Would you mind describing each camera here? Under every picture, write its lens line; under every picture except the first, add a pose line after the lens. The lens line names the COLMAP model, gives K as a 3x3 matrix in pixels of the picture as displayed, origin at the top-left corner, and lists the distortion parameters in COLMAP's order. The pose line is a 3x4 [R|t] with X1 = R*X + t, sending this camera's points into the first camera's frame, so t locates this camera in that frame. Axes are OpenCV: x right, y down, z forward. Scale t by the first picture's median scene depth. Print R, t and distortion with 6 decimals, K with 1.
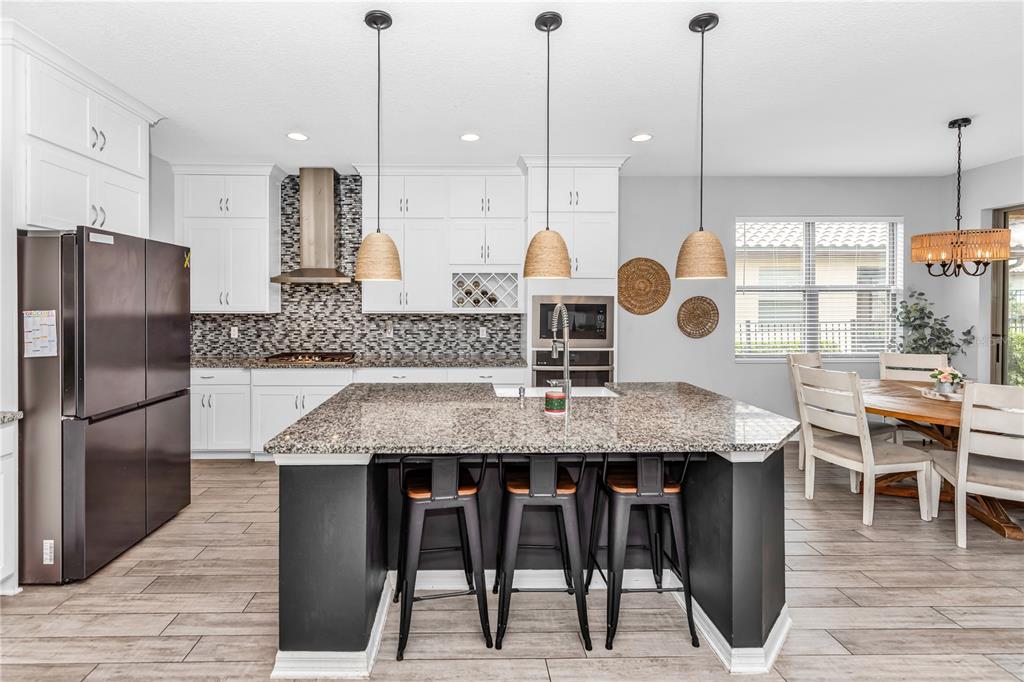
lens RADIAL K [[467.7, 0, 497.4], [0, 467.7, 306.0], [0, 0, 1]] dist [0.001433, 0.000187]
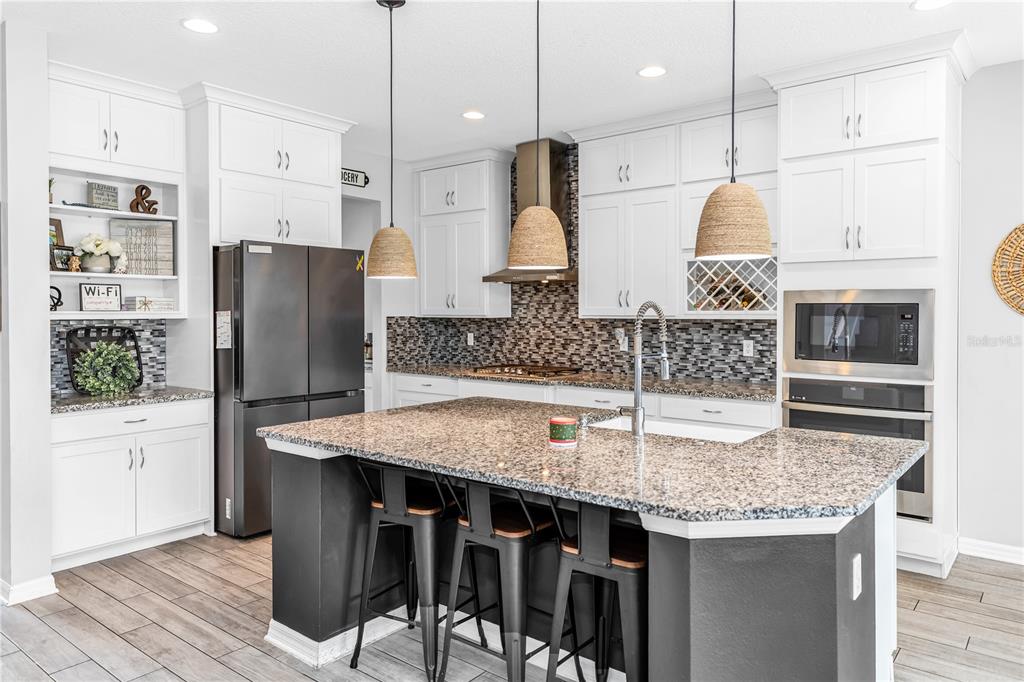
lens RADIAL K [[687.5, 0, 513.6], [0, 687.5, 312.7], [0, 0, 1]] dist [0.003093, 0.000453]
pose [[0.774840, -0.000792, -0.632157, 0.330702], [0.000604, 1.000000, -0.000512, 0.006602], [0.632157, 0.000015, 0.774840, 0.035239]]
